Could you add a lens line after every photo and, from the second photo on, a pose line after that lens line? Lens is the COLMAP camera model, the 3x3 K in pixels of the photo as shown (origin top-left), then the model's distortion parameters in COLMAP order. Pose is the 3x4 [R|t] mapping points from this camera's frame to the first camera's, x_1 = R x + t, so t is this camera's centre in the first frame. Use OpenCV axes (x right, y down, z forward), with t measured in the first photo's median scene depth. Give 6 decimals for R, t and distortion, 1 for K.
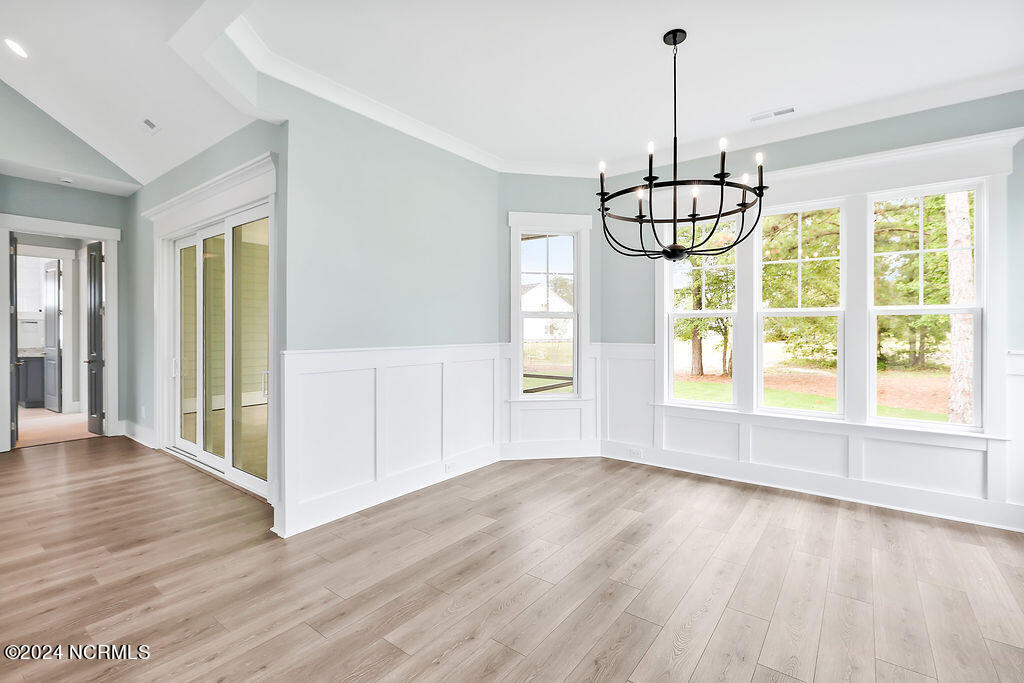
lens RADIAL K [[463.2, 0, 510.6], [0, 463.2, 335.7], [0, 0, 1]] dist [-0.004035, 0.000251]
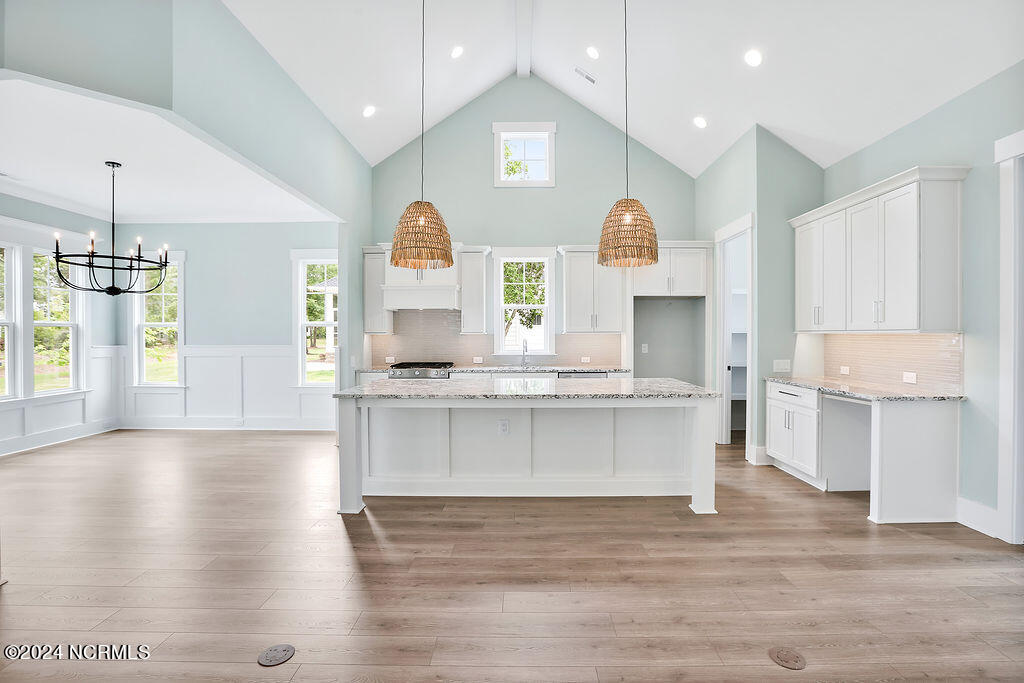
lens RADIAL K [[469.4, 0, 527.9], [0, 469.4, 338.8], [0, 0, 1]] dist [-0.034447, 0.000481]
pose [[-0.607919, -0.007673, 0.793962, -1.245981], [0.012851, 0.999727, 0.019501, -0.010518], [-0.793895, 0.022058, -0.607654, 0.519880]]
